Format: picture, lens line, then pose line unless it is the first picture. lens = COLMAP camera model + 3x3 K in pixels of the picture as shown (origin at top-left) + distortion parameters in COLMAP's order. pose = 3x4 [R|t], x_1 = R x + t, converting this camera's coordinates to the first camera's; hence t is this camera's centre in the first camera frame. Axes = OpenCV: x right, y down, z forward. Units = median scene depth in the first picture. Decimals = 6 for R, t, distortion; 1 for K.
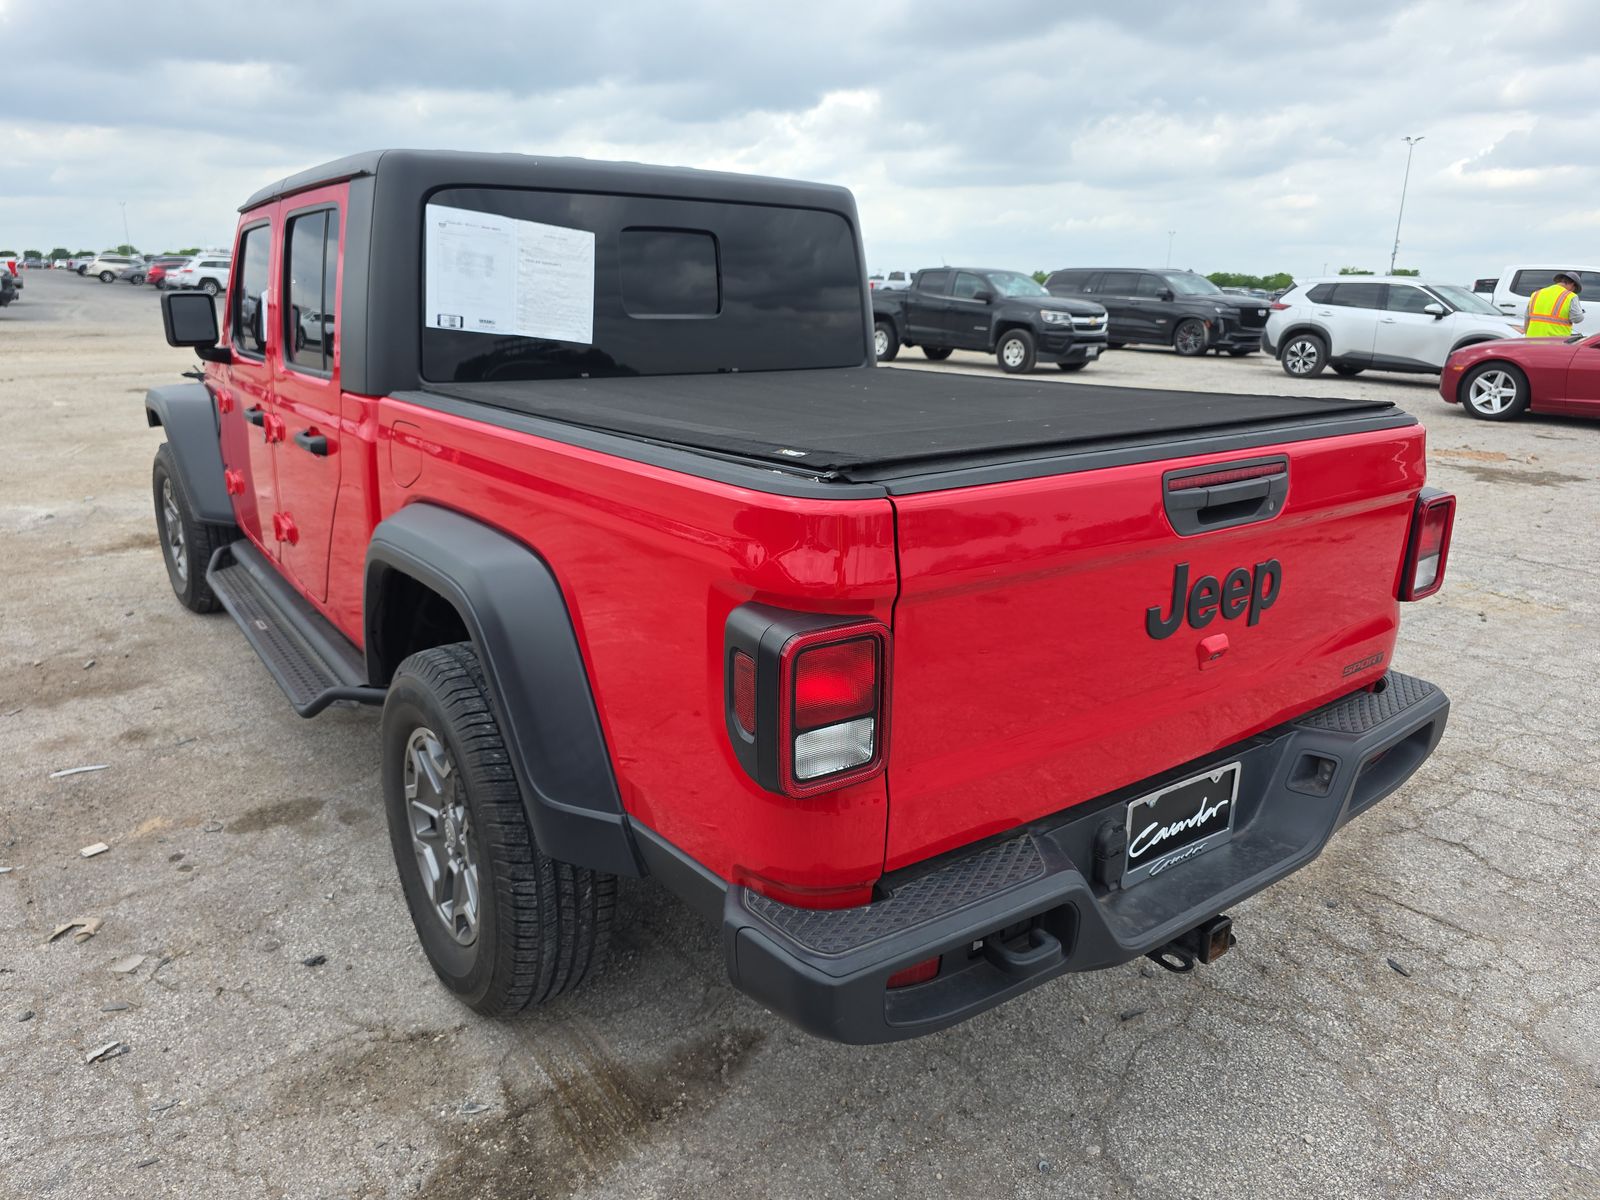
lens RADIAL K [[1092.9, 0, 800.0], [0, 1092.9, 600.0], [0, 0, 1]] dist [0.000030, -0.004461]
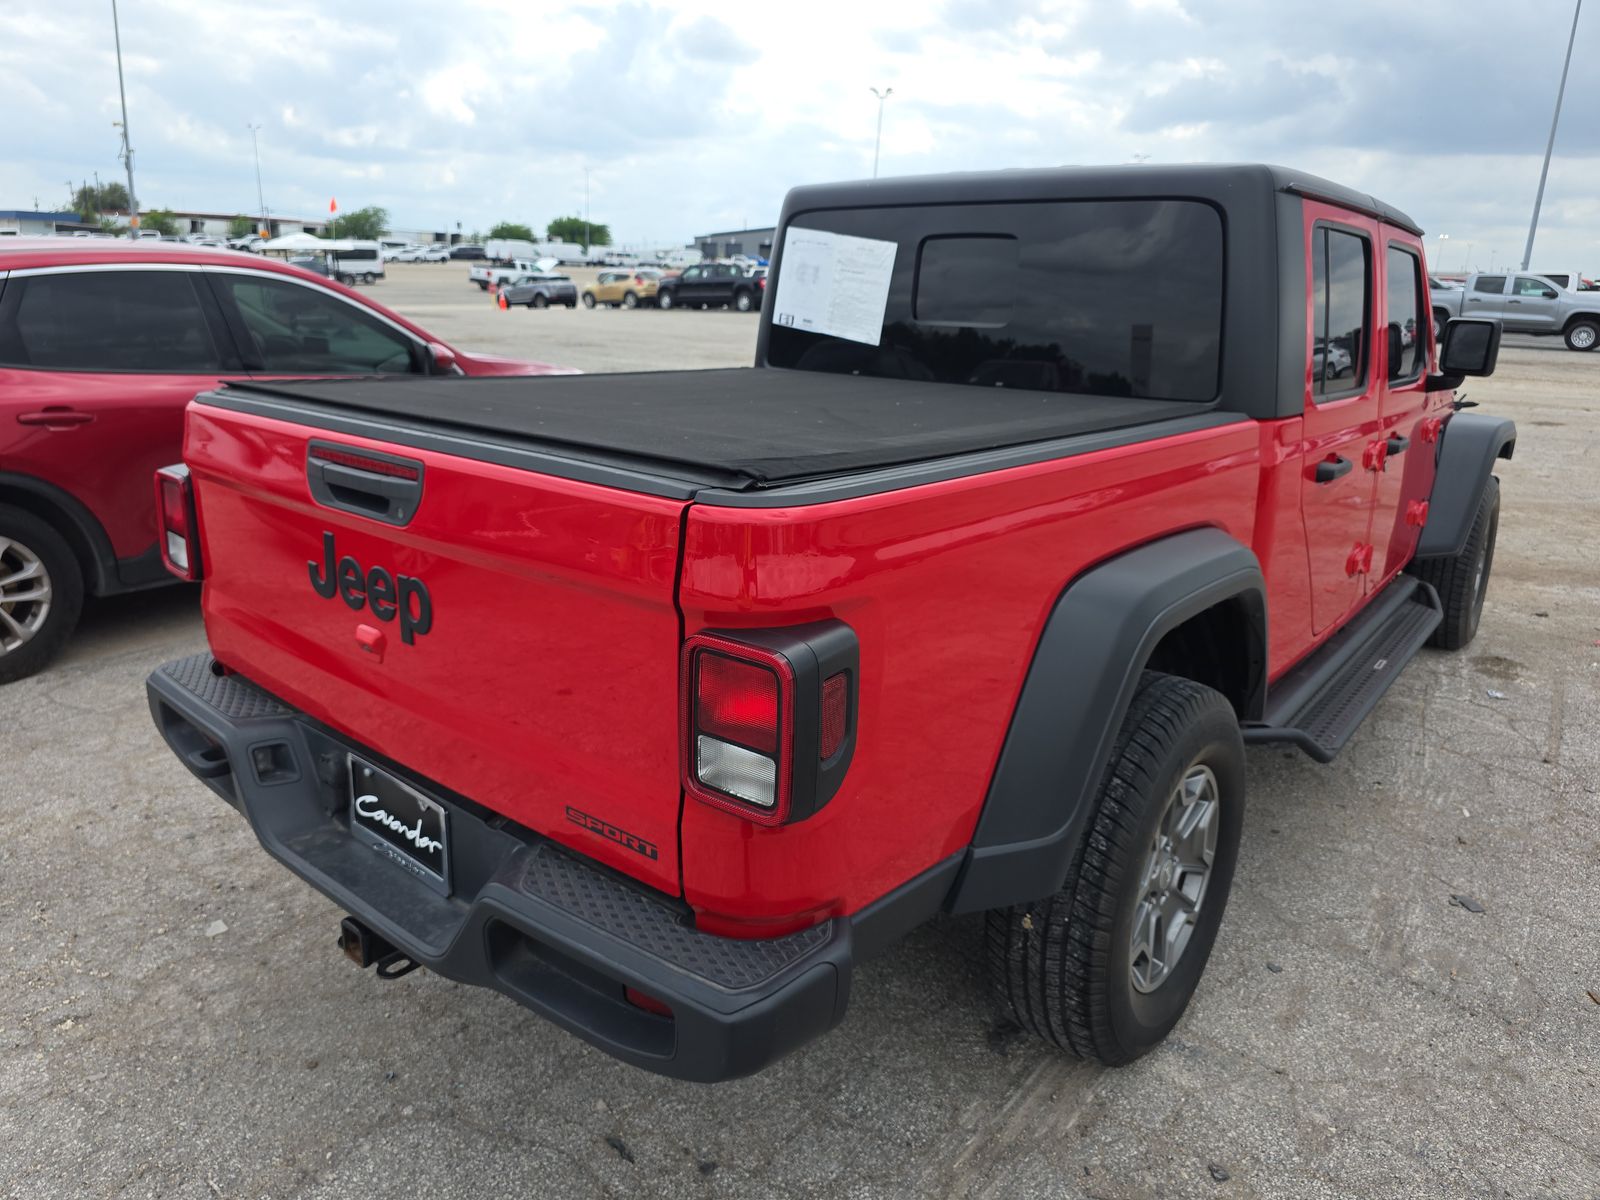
lens RADIAL K [[1077.8, 0, 800.0], [0, 1077.8, 600.0], [0, 0, 1]] dist [0.045666, -0.042933]
pose [[0.234541, 0.258906, -0.936994, 0.929168], [-0.288791, 0.938922, 0.187150, -0.191377], [0.928219, 0.226701, 0.294986, 0.726474]]
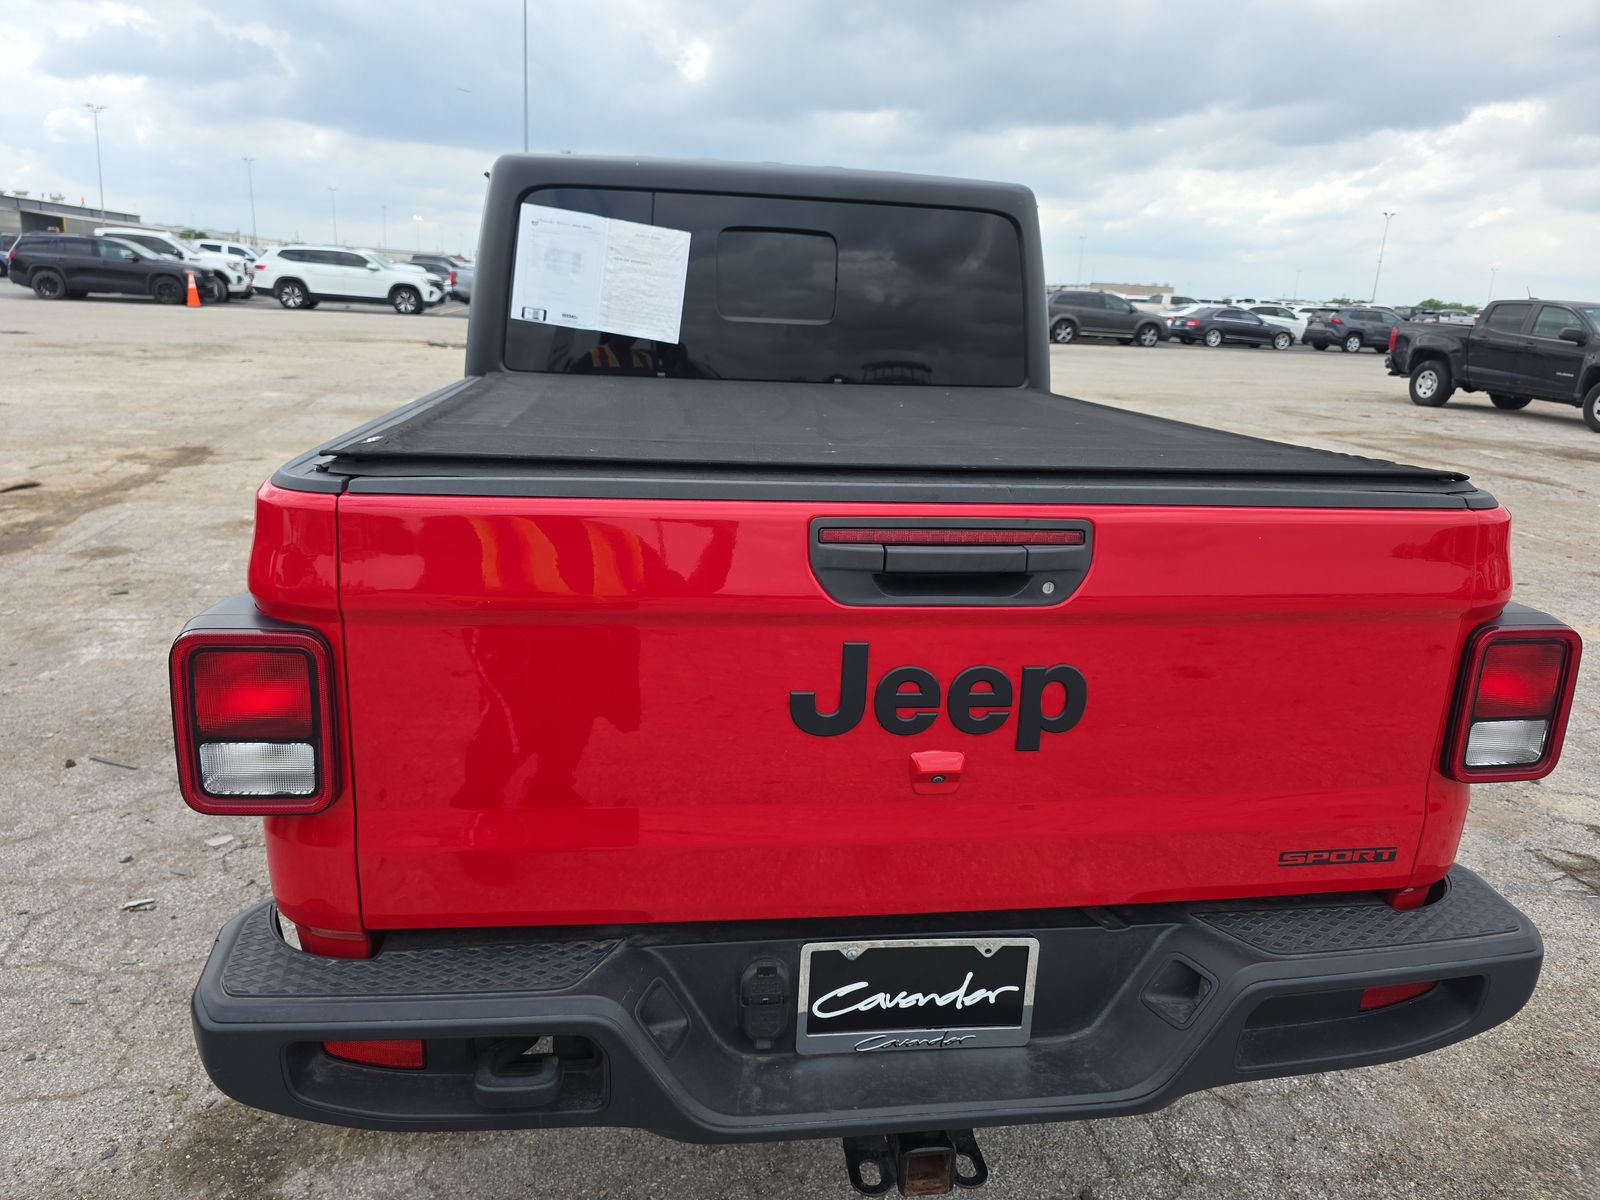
lens RADIAL K [[1081.0, 0, 792.9], [0, 1081.0, 577.1], [0, 0, 1]] dist [0.035779, -0.048191]
pose [[0.876868, 0.142022, -0.459274, 0.415003], [-0.160161, 0.987091, -0.000548, -0.045188], [0.453267, 0.074038, 0.888294, 0.206391]]
